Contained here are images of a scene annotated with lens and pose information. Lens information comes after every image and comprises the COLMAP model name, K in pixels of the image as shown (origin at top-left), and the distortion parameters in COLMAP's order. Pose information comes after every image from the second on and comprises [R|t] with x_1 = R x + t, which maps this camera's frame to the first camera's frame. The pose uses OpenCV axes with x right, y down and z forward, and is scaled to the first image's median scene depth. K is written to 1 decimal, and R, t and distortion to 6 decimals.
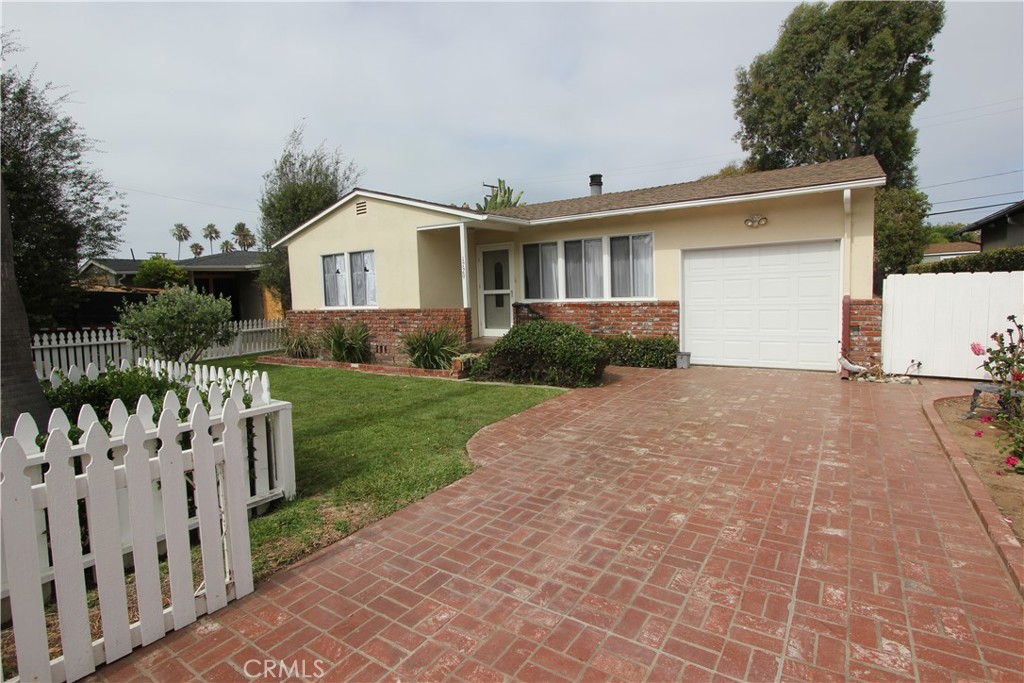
lens RADIAL K [[508.1, 0, 512.5], [0, 508.1, 339.0], [0, 0, 1]] dist [-0.005229, -0.000662]
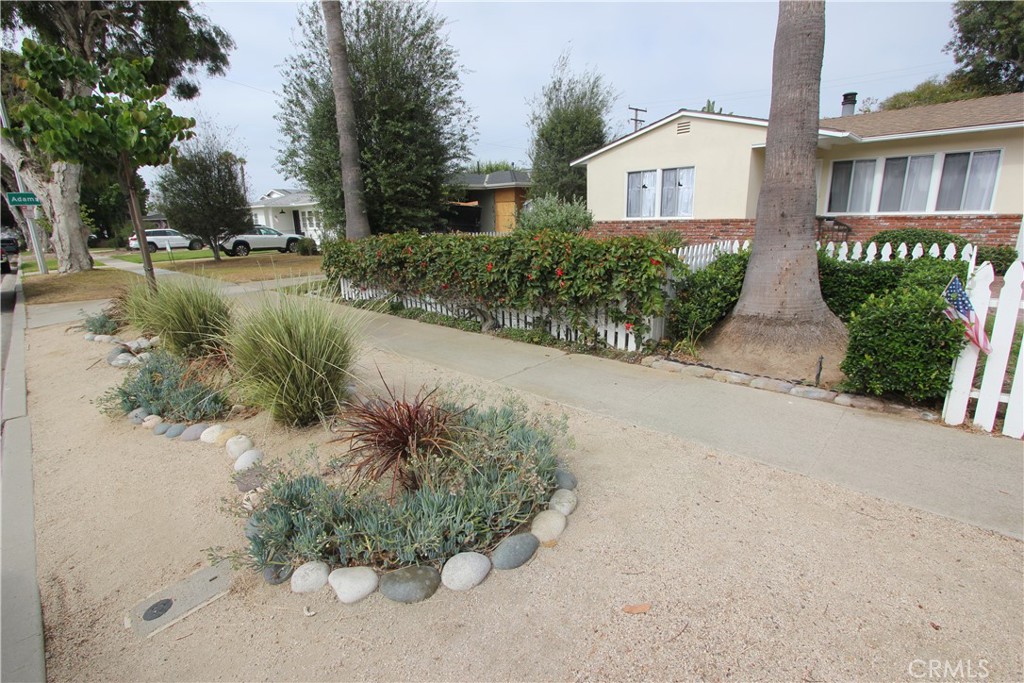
lens RADIAL K [[474.1, 0, 511.6], [0, 474.1, 337.7], [0, 0, 1]] dist [-0.009702, 0.002396]
pose [[0.985116, 0.055983, -0.162518, -0.484744], [-0.030275, 0.987205, 0.156553, 0.052345], [0.169203, -0.149303, 0.974207, -0.170010]]
